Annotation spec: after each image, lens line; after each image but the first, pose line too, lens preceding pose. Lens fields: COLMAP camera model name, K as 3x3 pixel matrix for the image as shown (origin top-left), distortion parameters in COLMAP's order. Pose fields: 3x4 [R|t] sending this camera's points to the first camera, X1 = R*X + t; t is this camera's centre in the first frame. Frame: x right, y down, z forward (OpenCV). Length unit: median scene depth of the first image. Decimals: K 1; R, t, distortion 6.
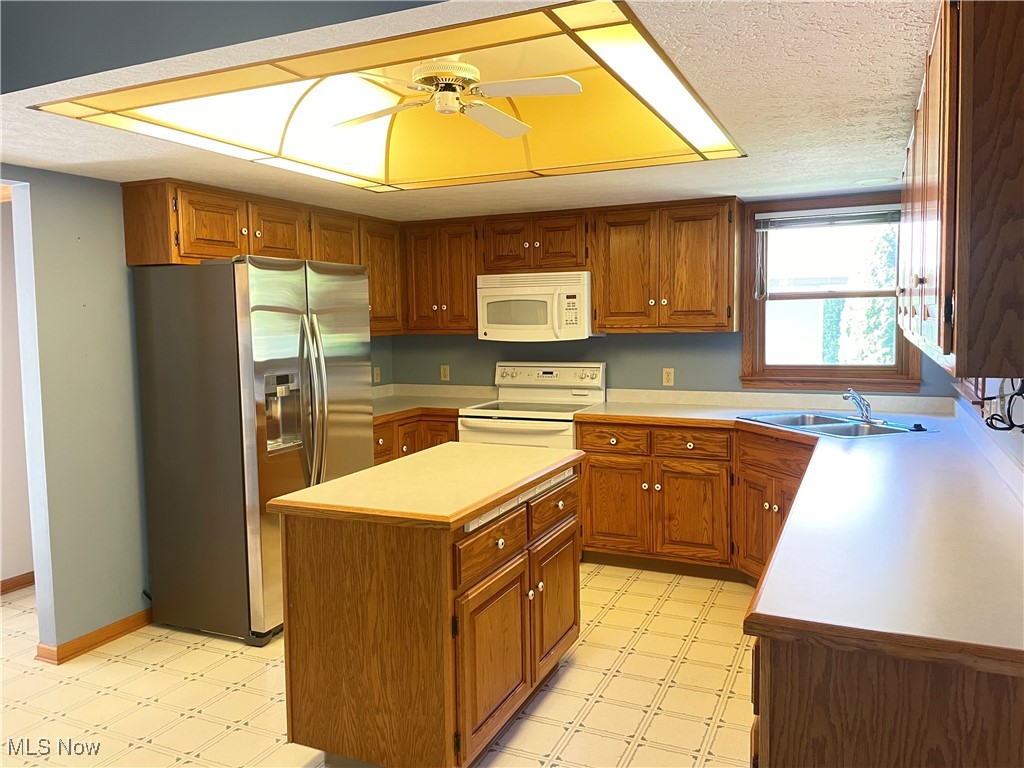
lens RADIAL K [[778.4, 0, 512.0], [0, 778.4, 381.9], [0, 0, 1]] dist [0.069900, -0.089274]
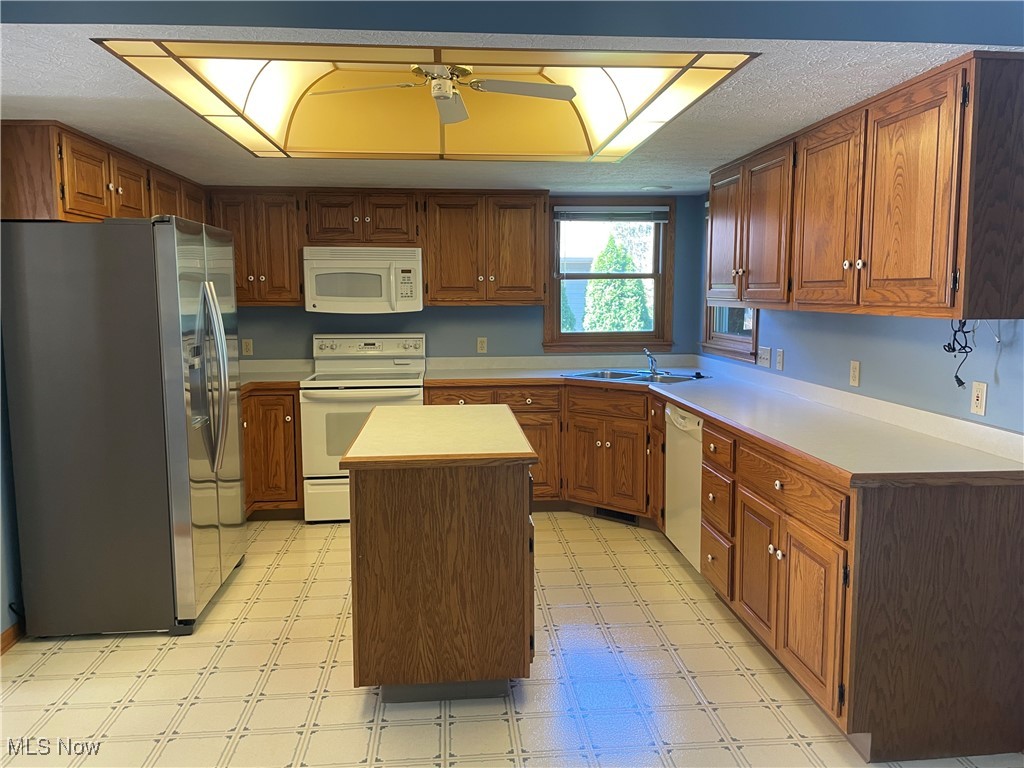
lens RADIAL K [[778.4, 0, 506.8], [0, 778.4, 391.2], [0, 0, 1]] dist [0.069900, -0.089274]
pose [[0.866510, -0.050178, 0.496631, -0.383999], [0.032596, 0.998499, 0.044013, 0.013731], [-0.498094, -0.021949, 0.866845, -0.002925]]
